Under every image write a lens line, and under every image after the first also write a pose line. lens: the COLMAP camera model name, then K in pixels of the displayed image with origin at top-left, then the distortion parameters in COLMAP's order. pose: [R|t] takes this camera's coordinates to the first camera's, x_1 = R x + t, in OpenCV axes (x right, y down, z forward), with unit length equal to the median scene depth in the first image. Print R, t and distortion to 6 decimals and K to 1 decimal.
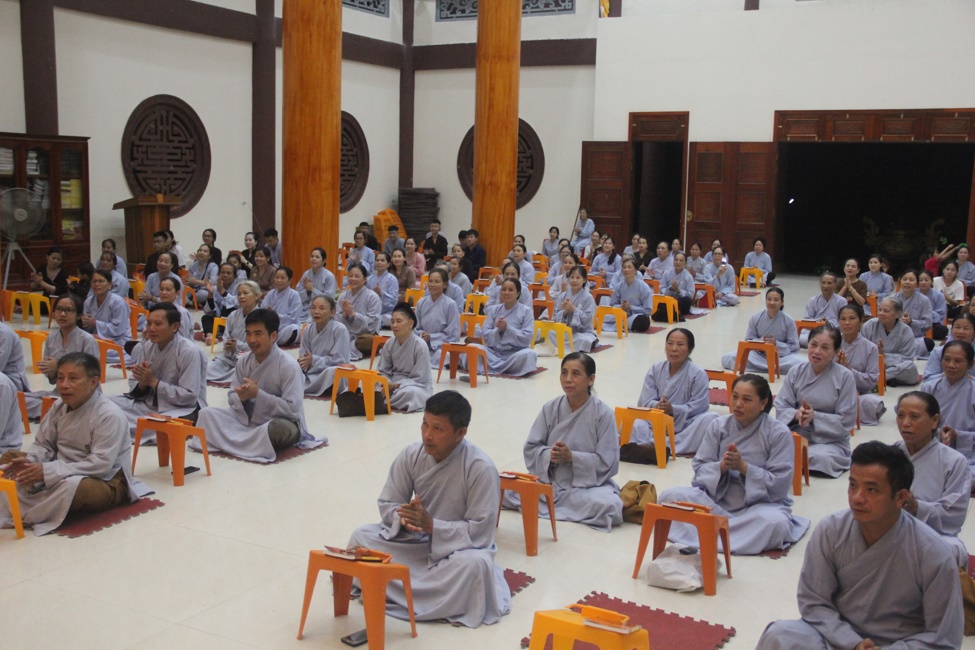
lens RADIAL K [[1046.3, 0, 474.2], [0, 1046.3, 314.1], [0, 0, 1]] dist [-0.012860, 0.000000]
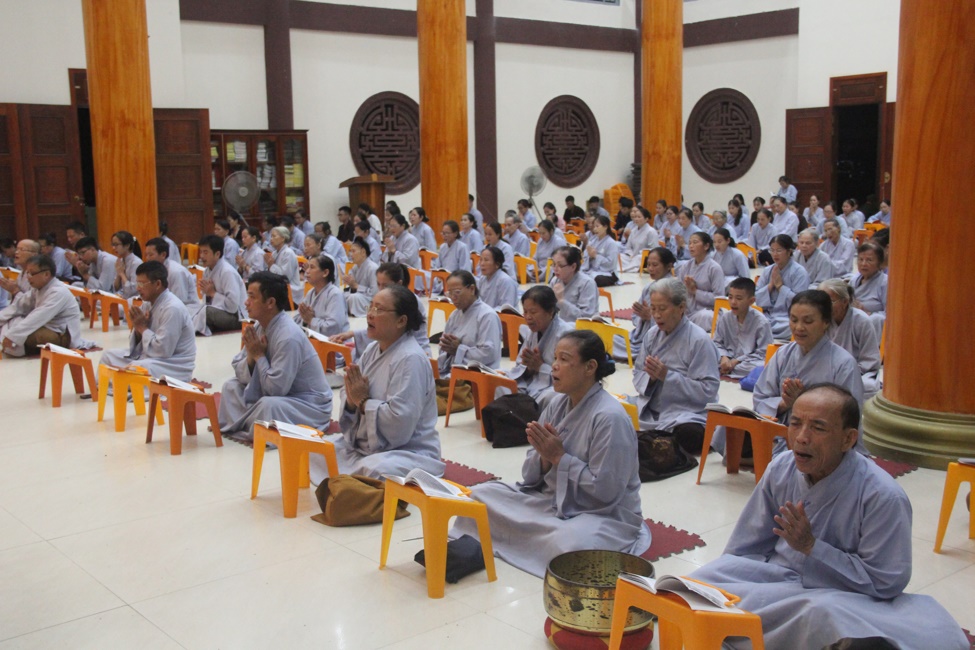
lens RADIAL K [[1046.3, 0, 479.7], [0, 1046.3, 301.8], [0, 0, 1]] dist [-0.012860, 0.000000]
pose [[0.931367, 0.004994, -0.364047, 0.233286], [-0.005312, 0.999986, 0.000129, 0.029430], [0.364042, 0.001813, 0.931381, -0.074432]]
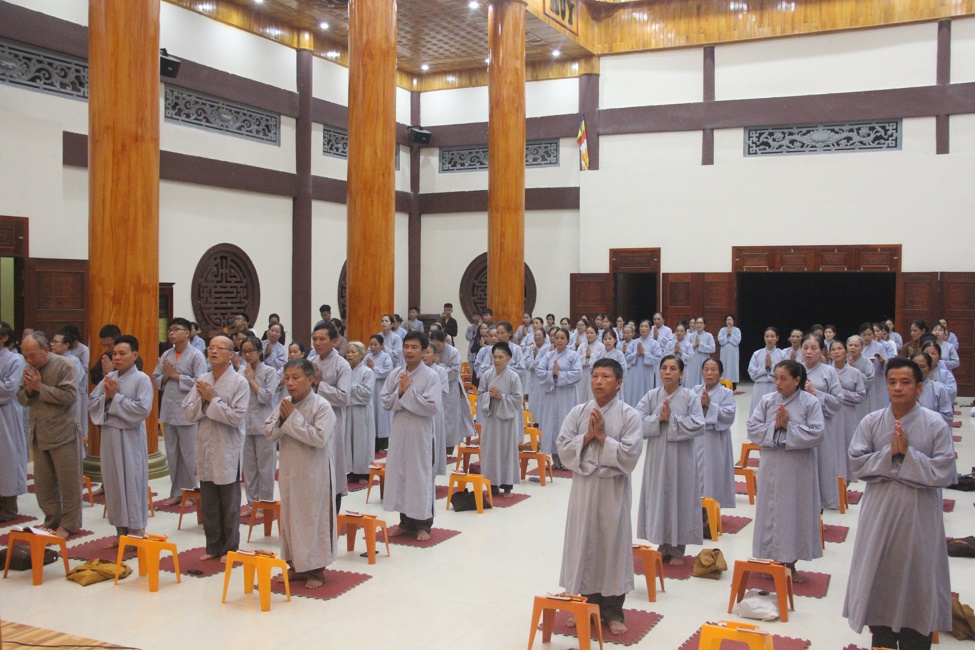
lens RADIAL K [[965.3, 0, 476.0], [0, 965.3, 323.3], [0, 0, 1]] dist [-0.043002, 0.000000]
pose [[0.998874, -0.019752, 0.043126, -0.059915], [0.023881, 0.994955, -0.097439, -0.006768], [-0.040984, 0.098359, 0.994307, -0.084962]]
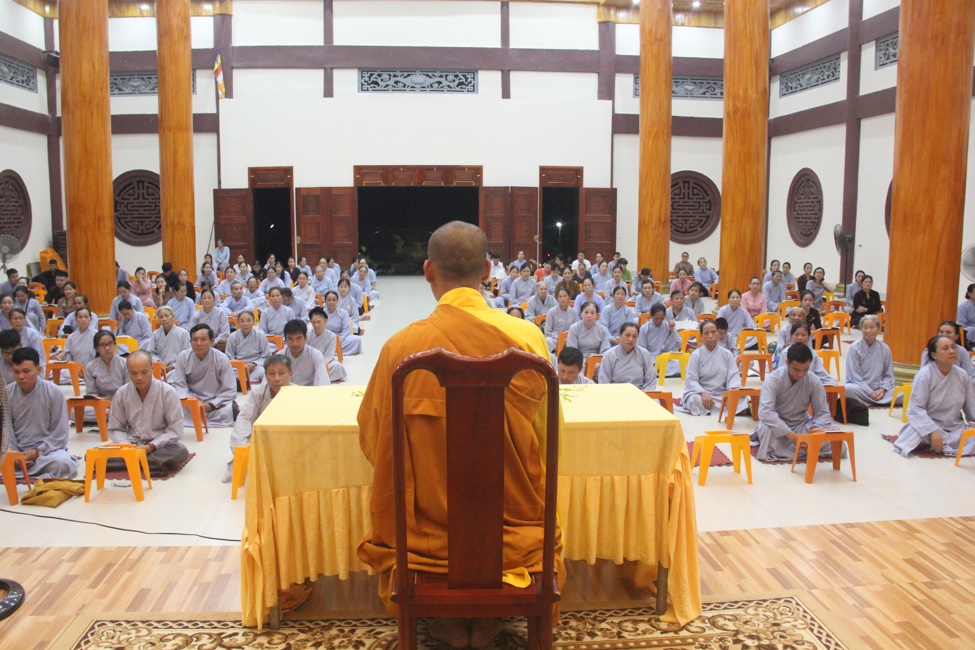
lens RADIAL K [[789.8, 0, 458.2], [0, 789.8, 326.6], [0, 0, 1]] dist [-0.168510, 0.085785]
pose [[0.845024, -0.101004, 0.525102, -0.201001], [0.089810, 0.994857, 0.046834, -0.008862], [-0.527132, 0.007584, 0.849749, -0.009768]]
